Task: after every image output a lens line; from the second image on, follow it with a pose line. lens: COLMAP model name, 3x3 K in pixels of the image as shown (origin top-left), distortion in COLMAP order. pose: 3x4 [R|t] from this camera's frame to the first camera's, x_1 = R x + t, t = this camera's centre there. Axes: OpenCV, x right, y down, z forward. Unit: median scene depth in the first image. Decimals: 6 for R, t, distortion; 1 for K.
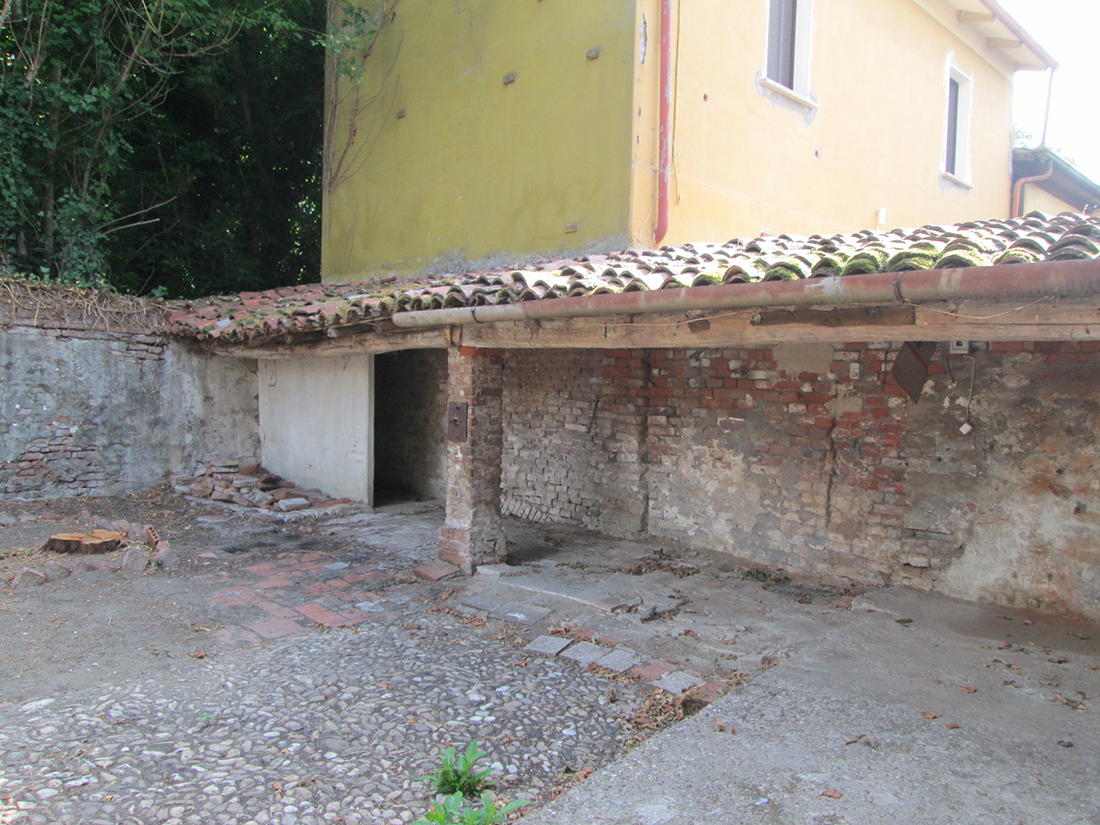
lens RADIAL K [[940.1, 0, 549.3], [0, 940.1, 413.9], [0, 0, 1]] dist [-0.014977, 0.014303]
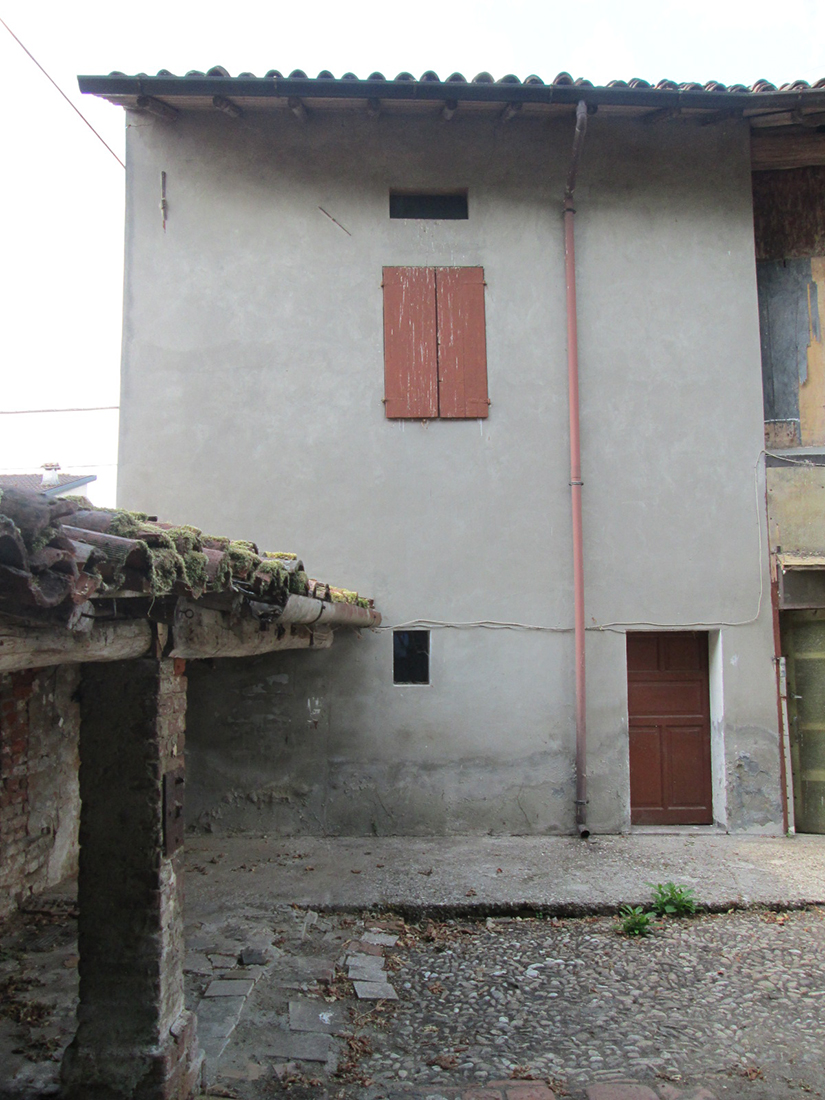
lens RADIAL K [[940.1, 0, 412.8], [0, 940.1, 556.7], [0, 0, 1]] dist [-0.014977, 0.014303]
pose [[-0.683014, 0.050313, 0.728670, -0.835683], [0.020606, 0.998555, -0.049633, -0.149487], [-0.730114, -0.018885, -0.683064, 1.898718]]
